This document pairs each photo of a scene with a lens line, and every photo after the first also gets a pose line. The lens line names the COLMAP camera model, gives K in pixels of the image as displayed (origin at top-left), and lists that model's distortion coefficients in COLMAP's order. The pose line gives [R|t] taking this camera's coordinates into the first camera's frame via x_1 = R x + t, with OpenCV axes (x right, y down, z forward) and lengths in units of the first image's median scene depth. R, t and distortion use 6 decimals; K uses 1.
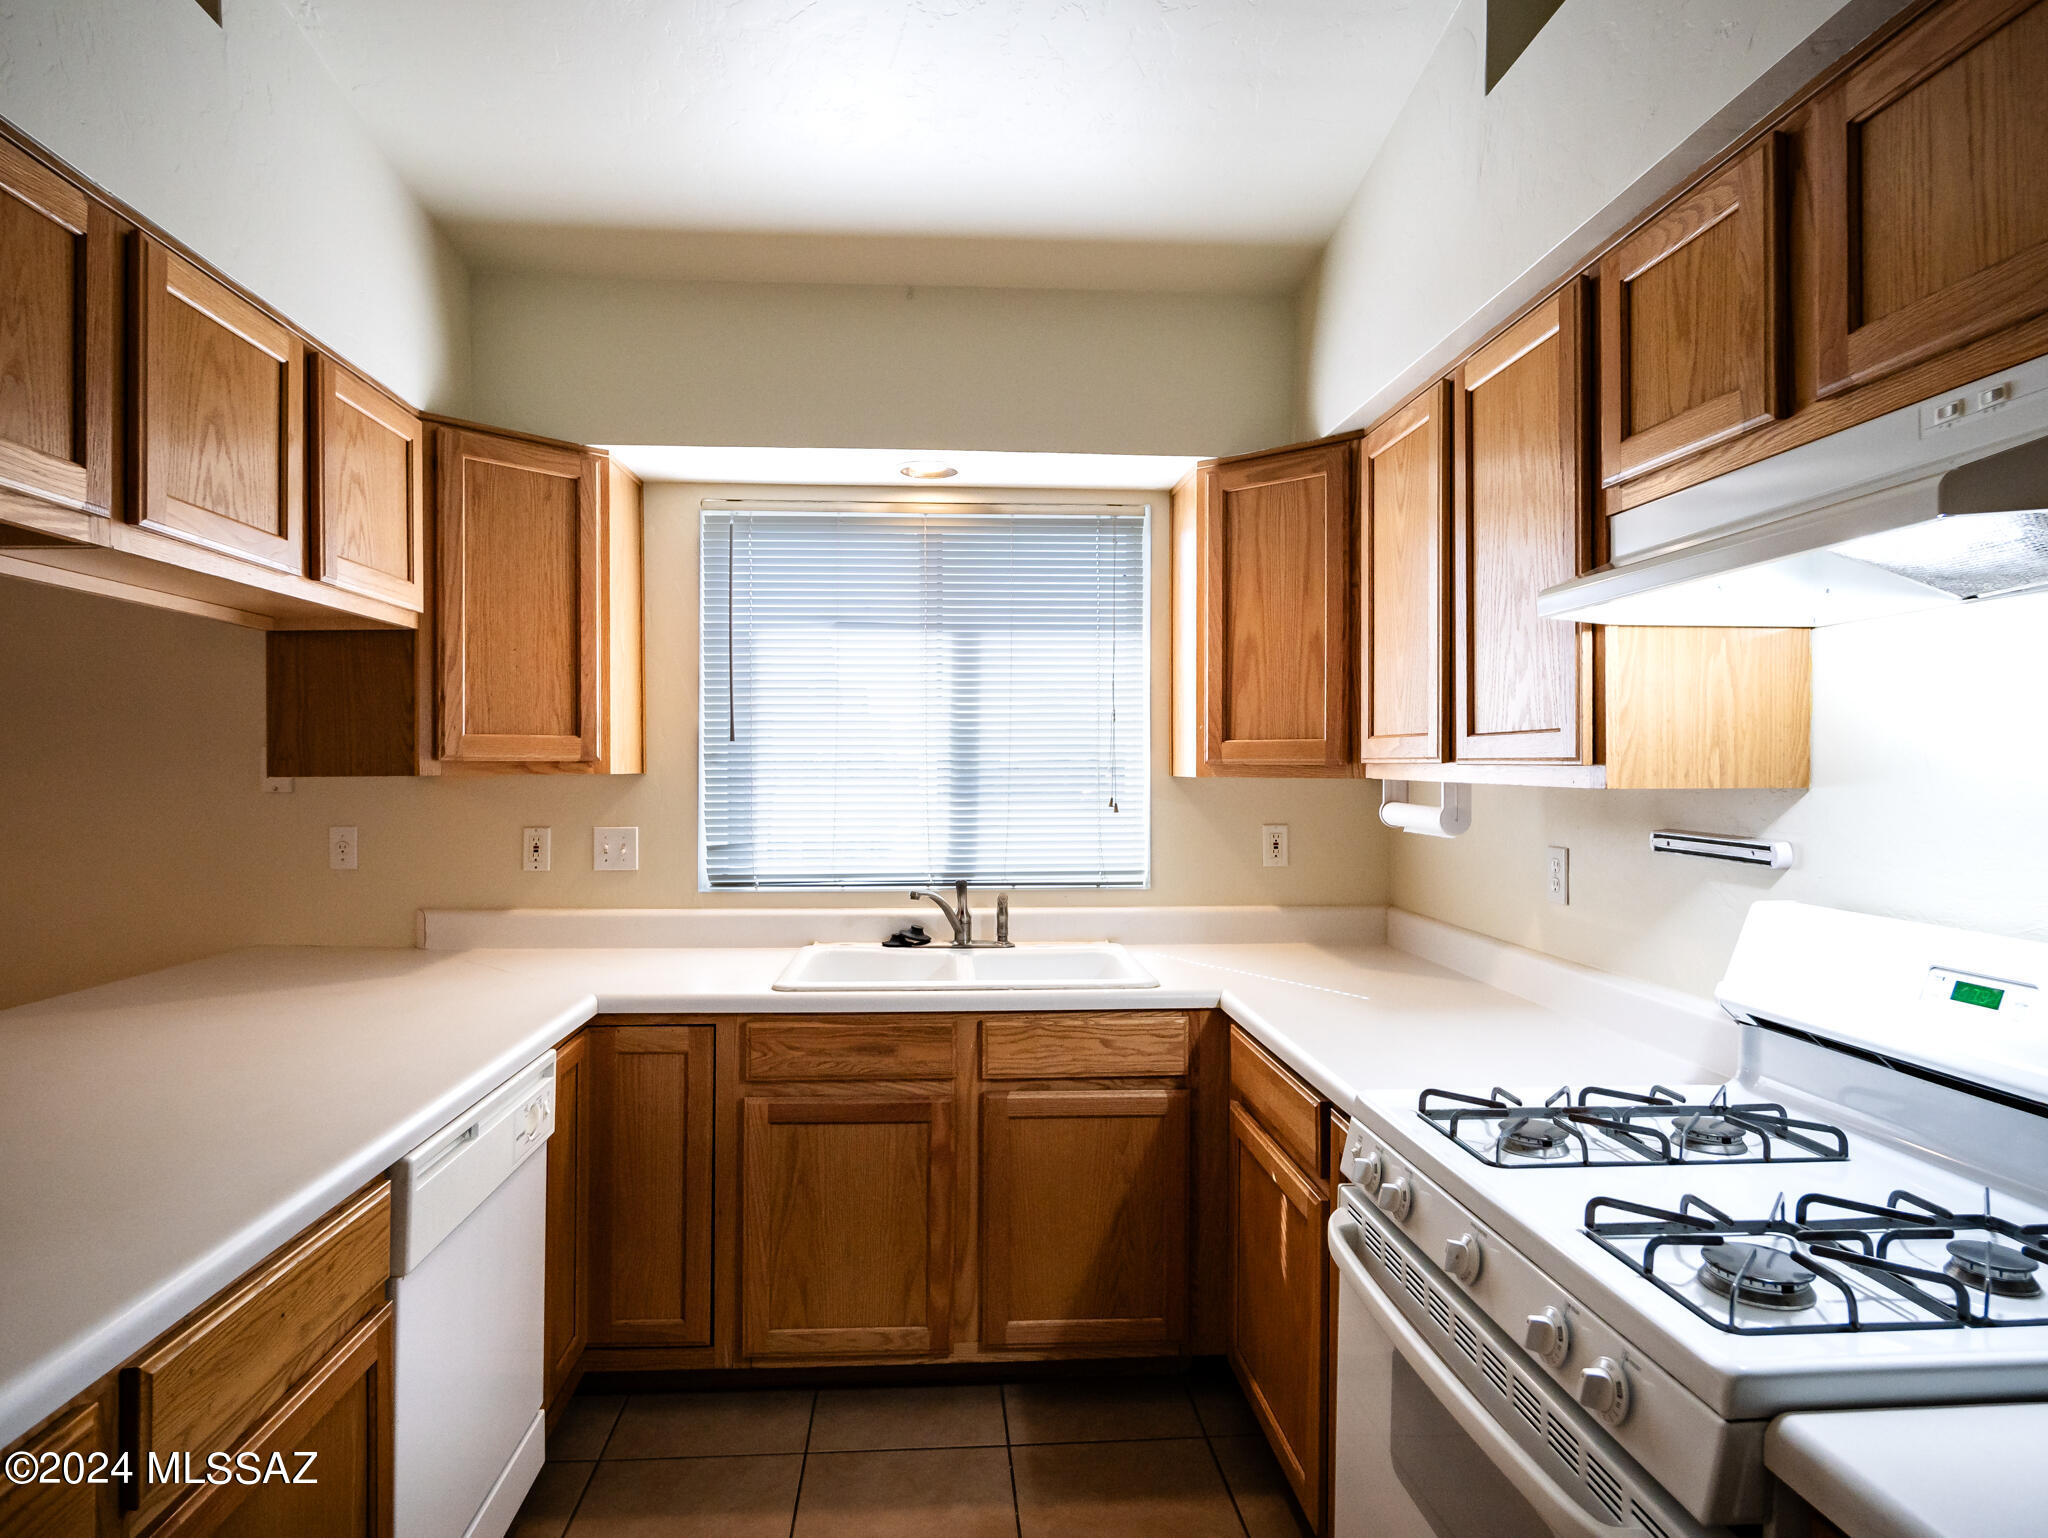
lens RADIAL K [[1172.3, 0, 1005.0], [0, 1172.3, 764.1], [0, 0, 1]] dist [-0.012970, -0.000457]
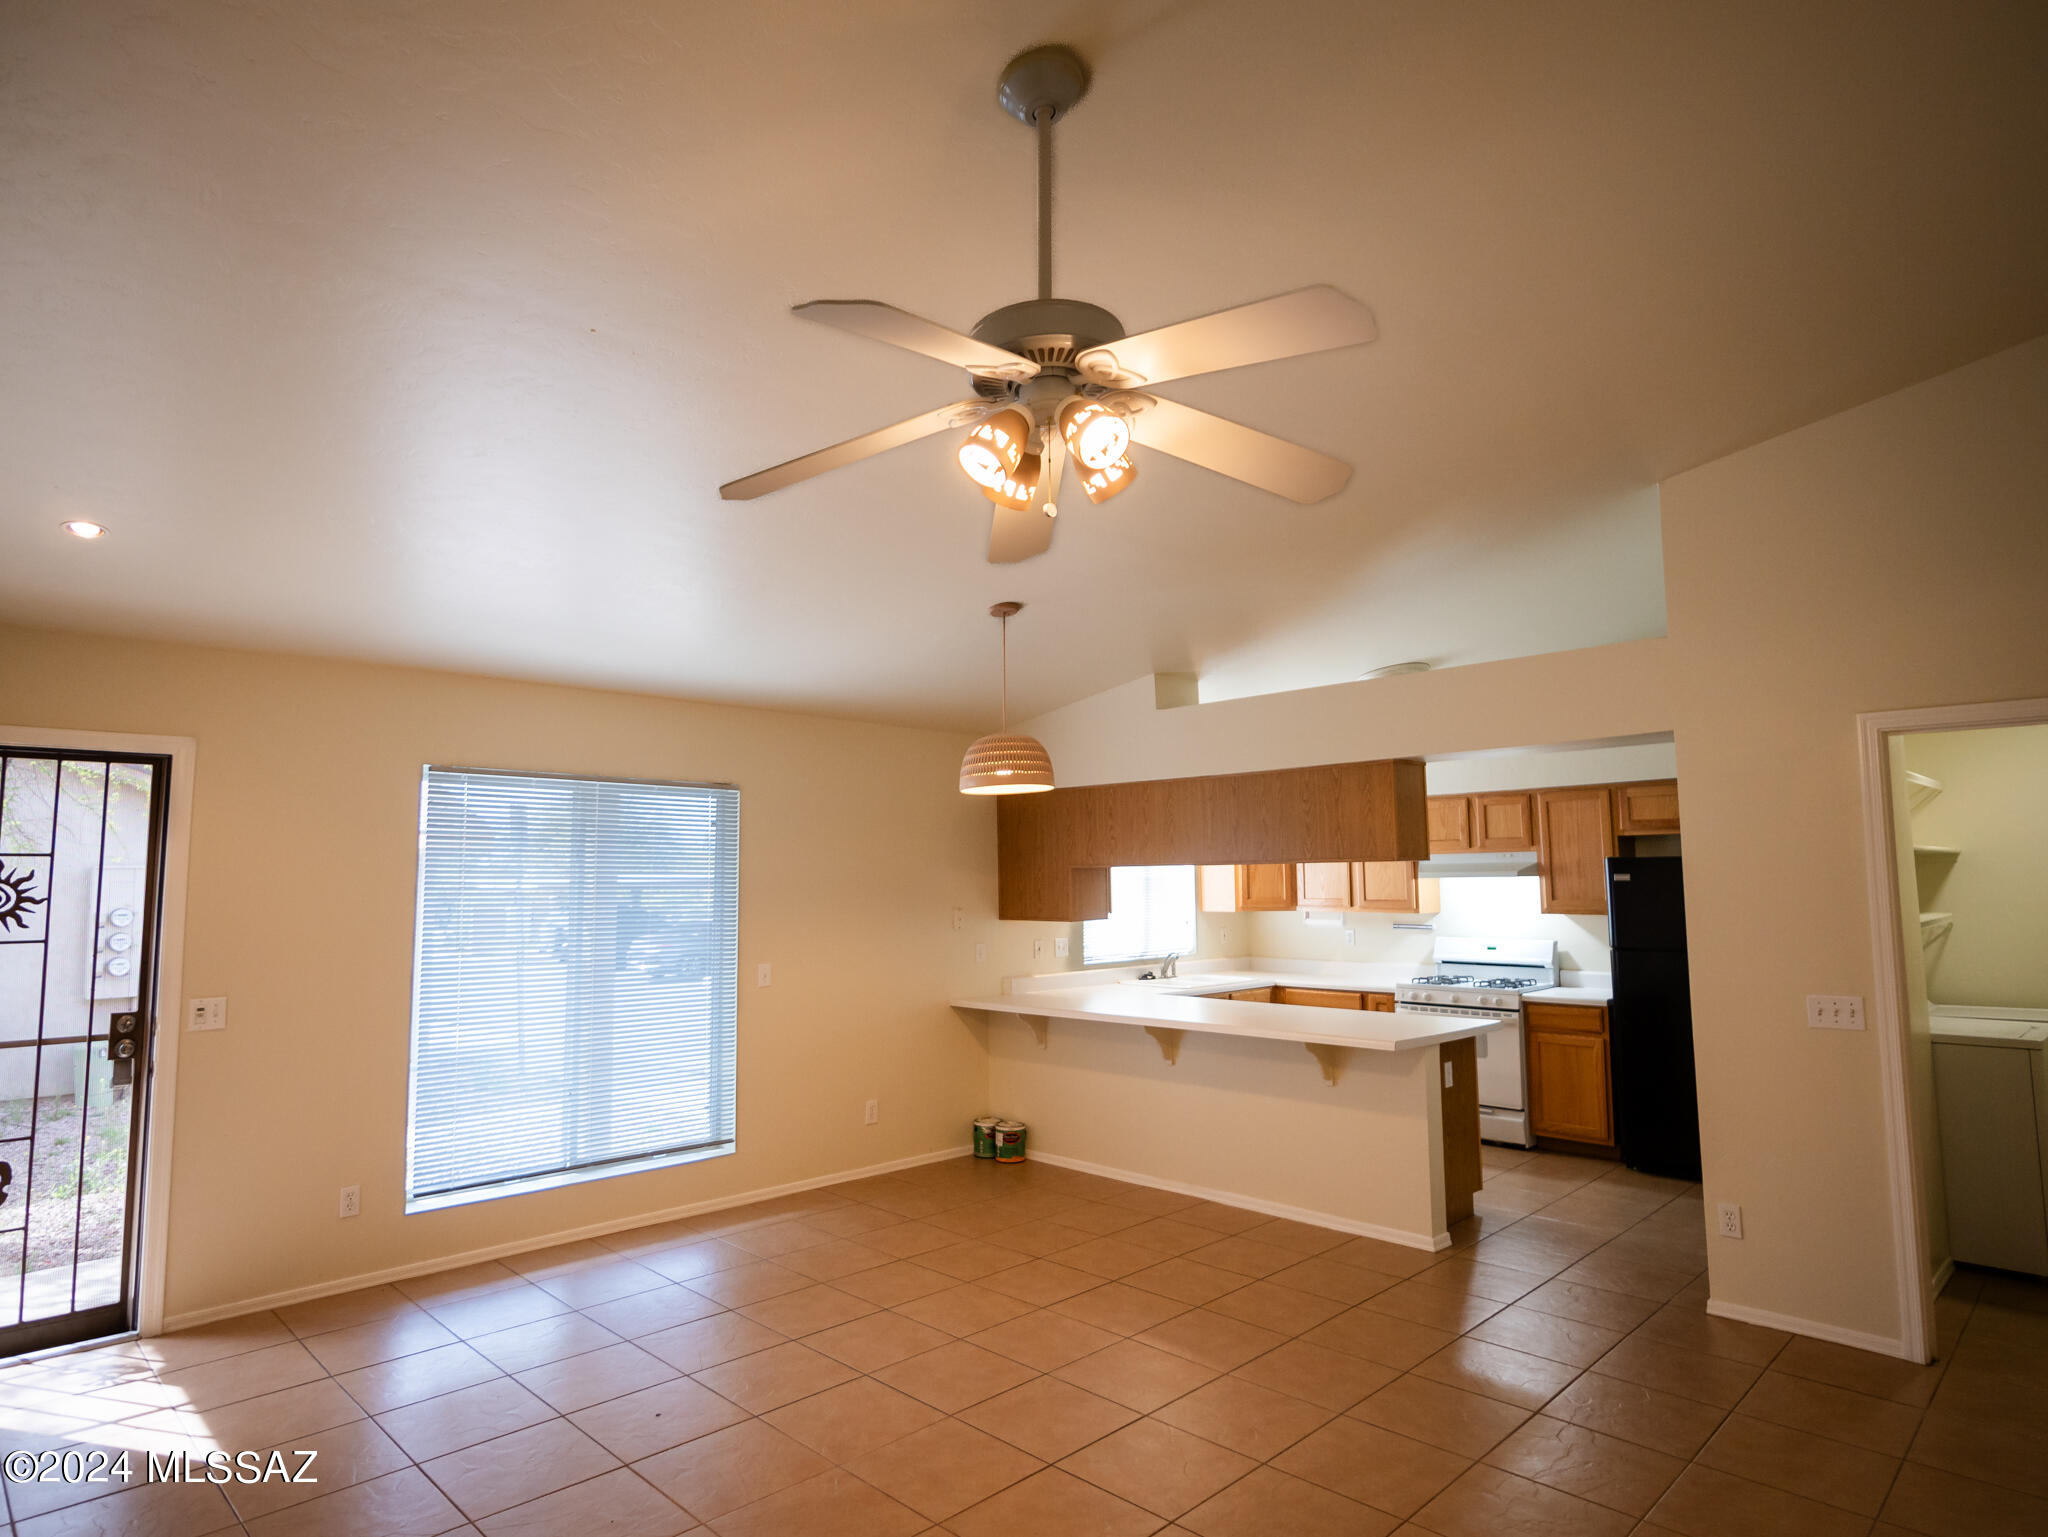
lens RADIAL K [[1172.3, 0, 1005.0], [0, 1172.3, 763.6], [0, 0, 1]] dist [-0.012970, -0.000457]
pose [[0.763262, 0.055151, 0.643731, -2.832589], [0.009701, 0.995259, -0.096771, -0.106547], [-0.646016, 0.080106, 0.759109, -1.130527]]
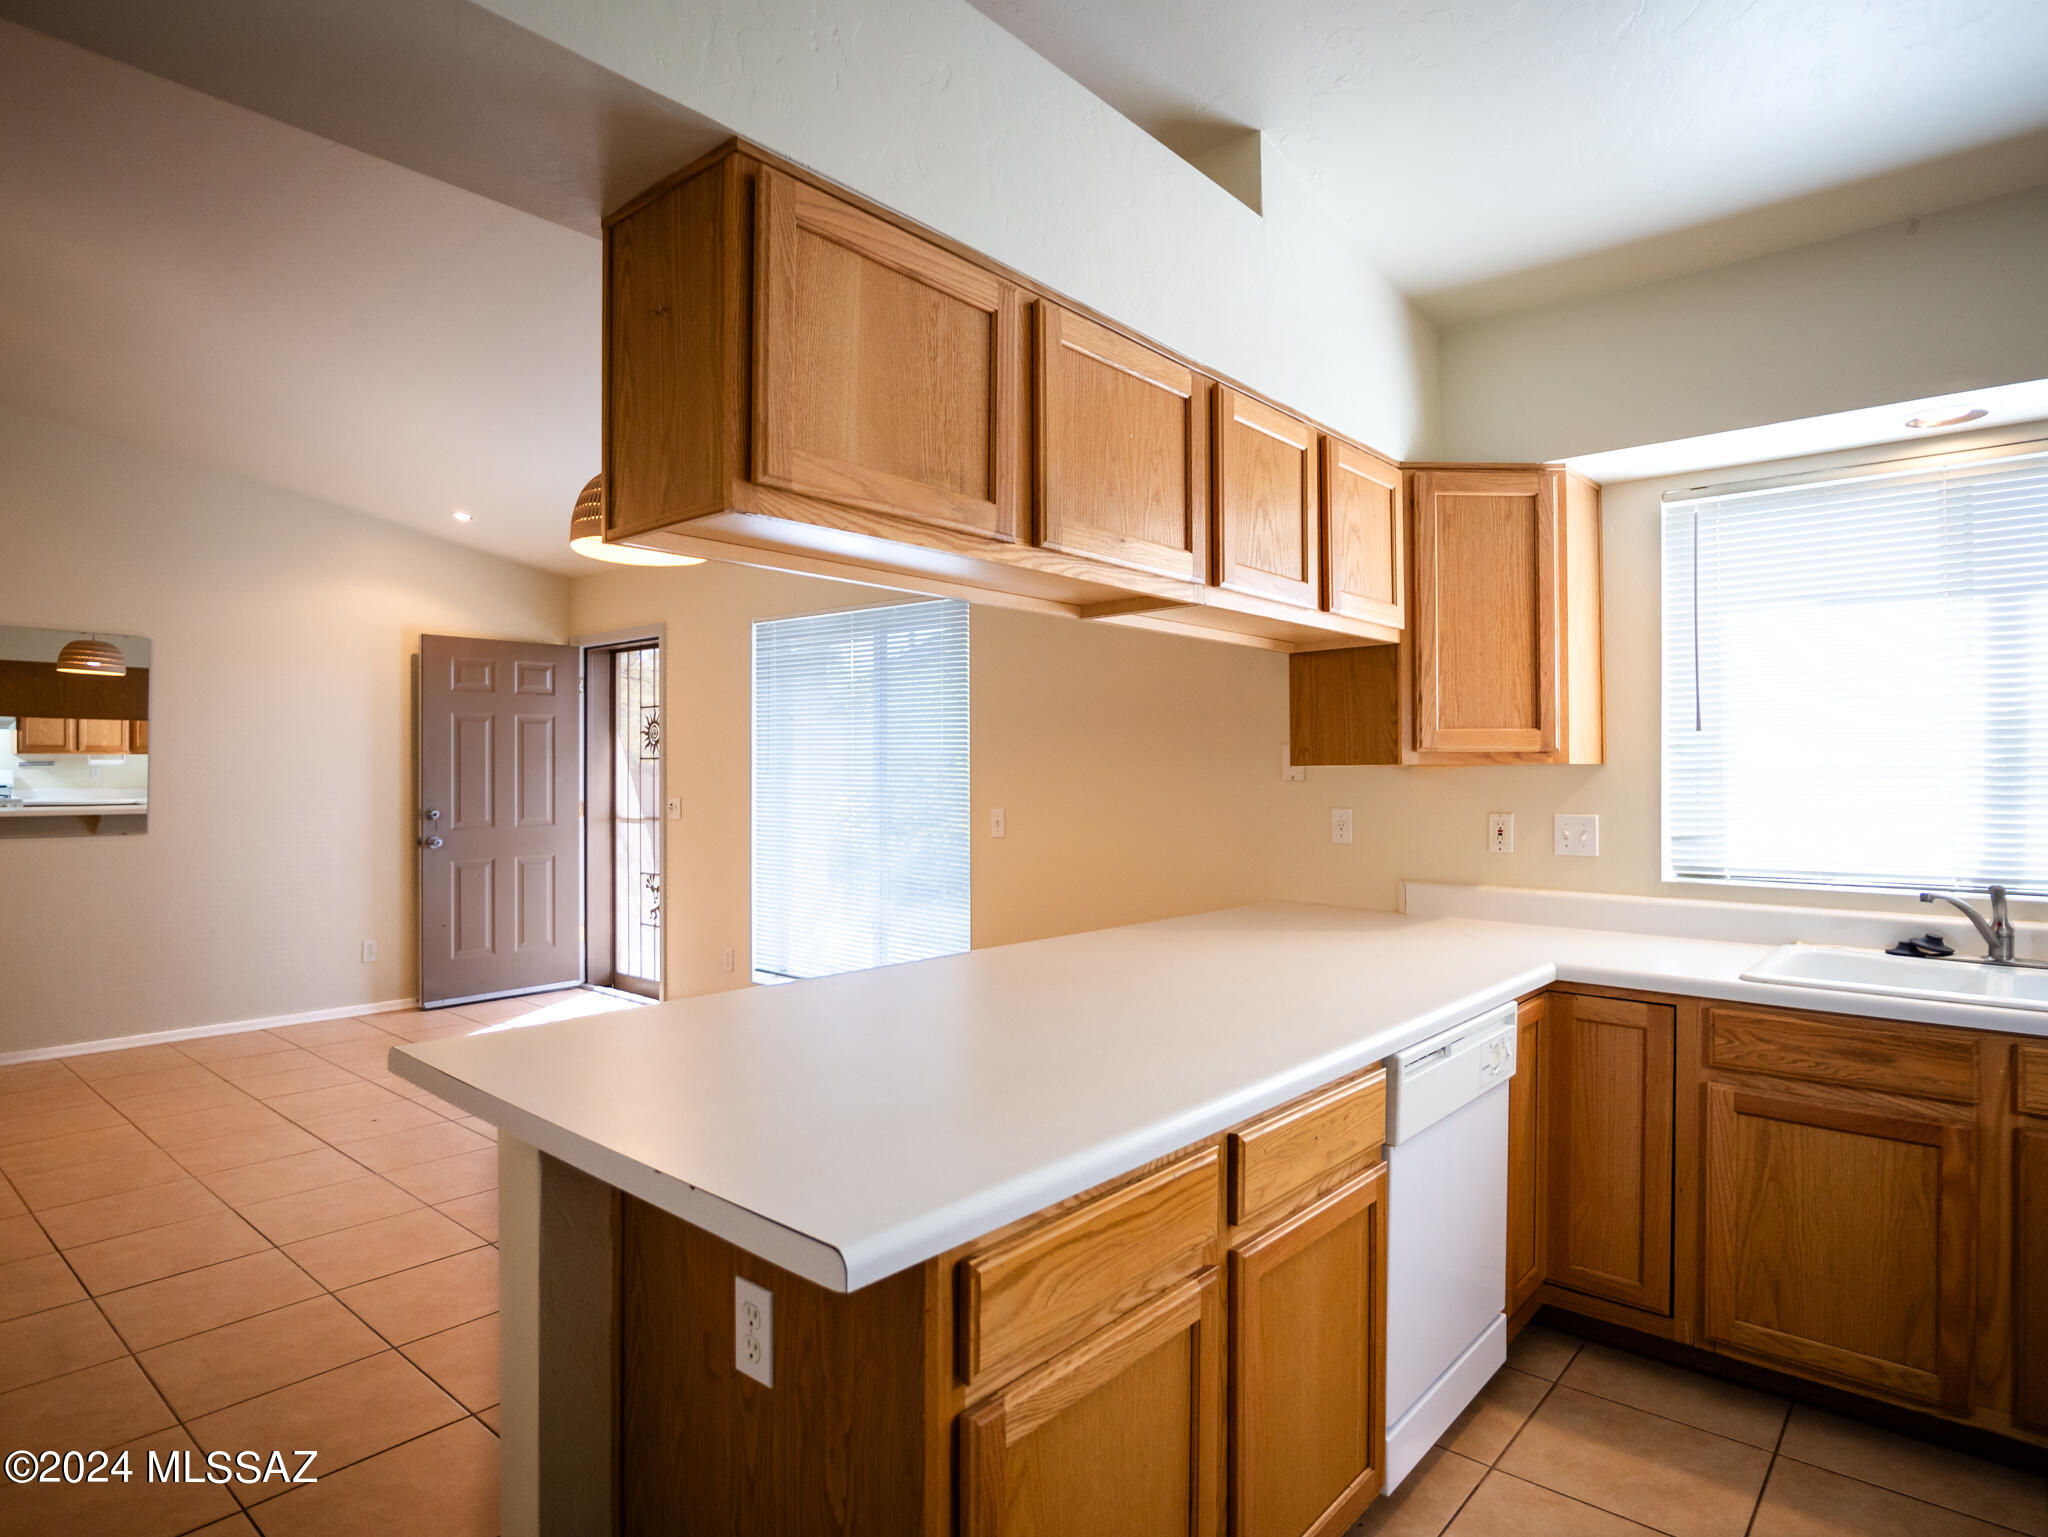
lens RADIAL K [[1128.7, 0, 1026.7], [0, 1128.7, 764.3], [0, 0, 1]] dist [-0.008566, 0.000446]
pose [[0.710801, -0.003965, -0.703382, 0.043518], [0.003988, 0.999991, -0.001607, 0.010527], [0.703382, -0.001663, 0.710810, -0.102823]]
